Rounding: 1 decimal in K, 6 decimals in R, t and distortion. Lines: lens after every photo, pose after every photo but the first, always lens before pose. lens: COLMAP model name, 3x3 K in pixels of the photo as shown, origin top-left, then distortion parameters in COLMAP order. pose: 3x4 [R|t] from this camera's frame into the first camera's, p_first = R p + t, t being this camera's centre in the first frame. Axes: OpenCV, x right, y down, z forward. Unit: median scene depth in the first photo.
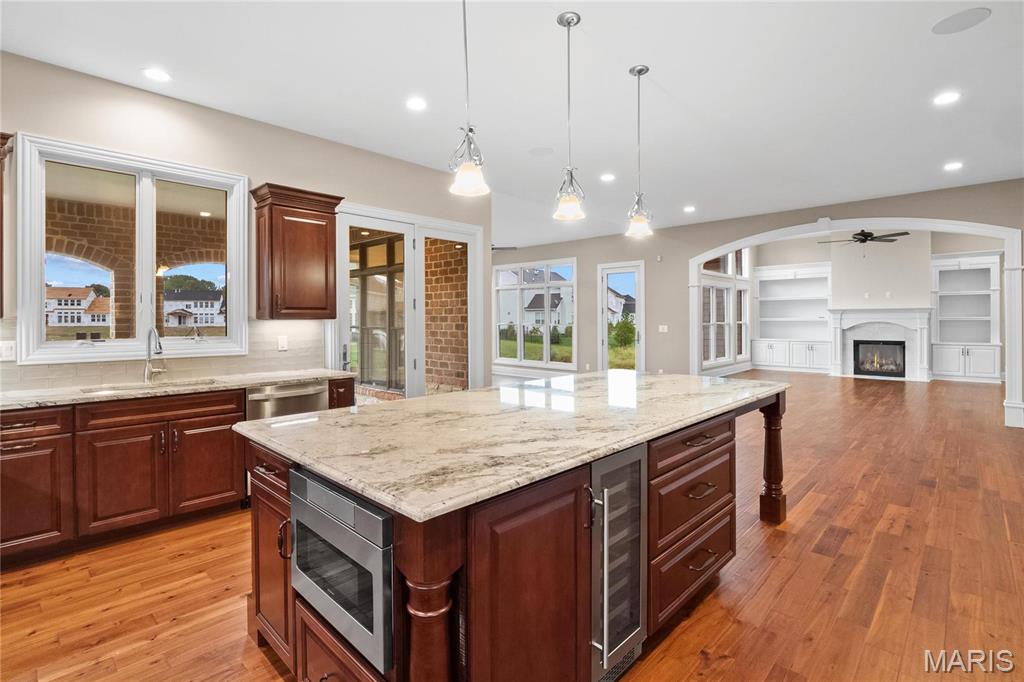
lens RADIAL K [[494.1, 0, 506.9], [0, 494.1, 320.5], [0, 0, 1]] dist [-0.029695, 0.000327]
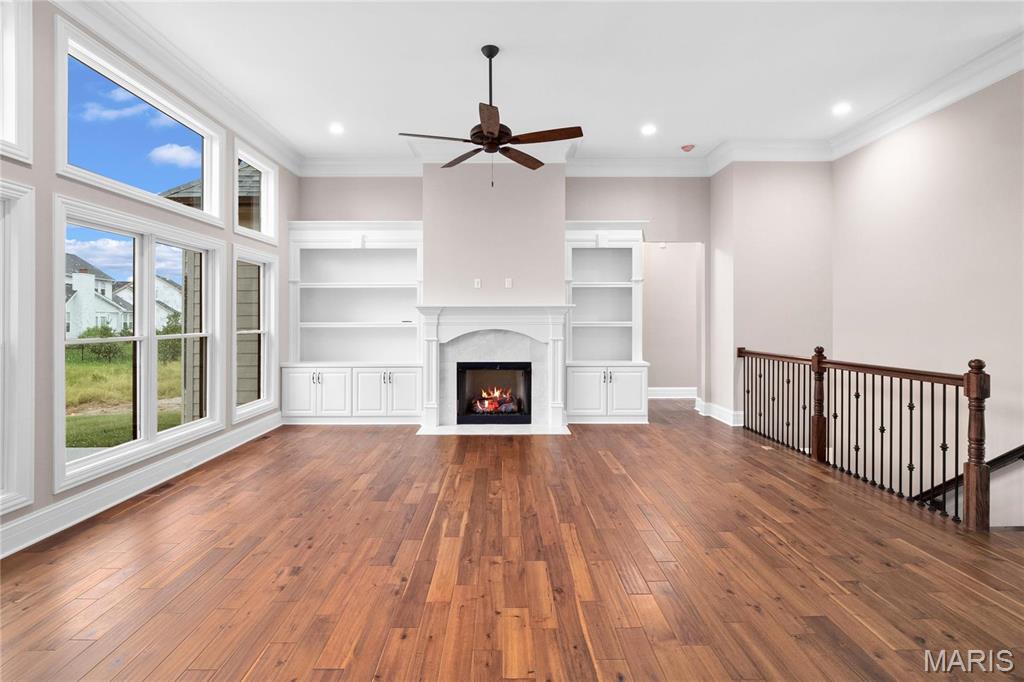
lens RADIAL K [[494.1, 0, 506.9], [0, 494.1, 320.5], [0, 0, 1]] dist [-0.029695, 0.000327]
pose [[0.719480, 0.004900, 0.694496, 0.372175], [-0.001988, 0.999986, -0.004996, -0.004948], [-0.694510, 0.002214, 0.719479, 0.570791]]
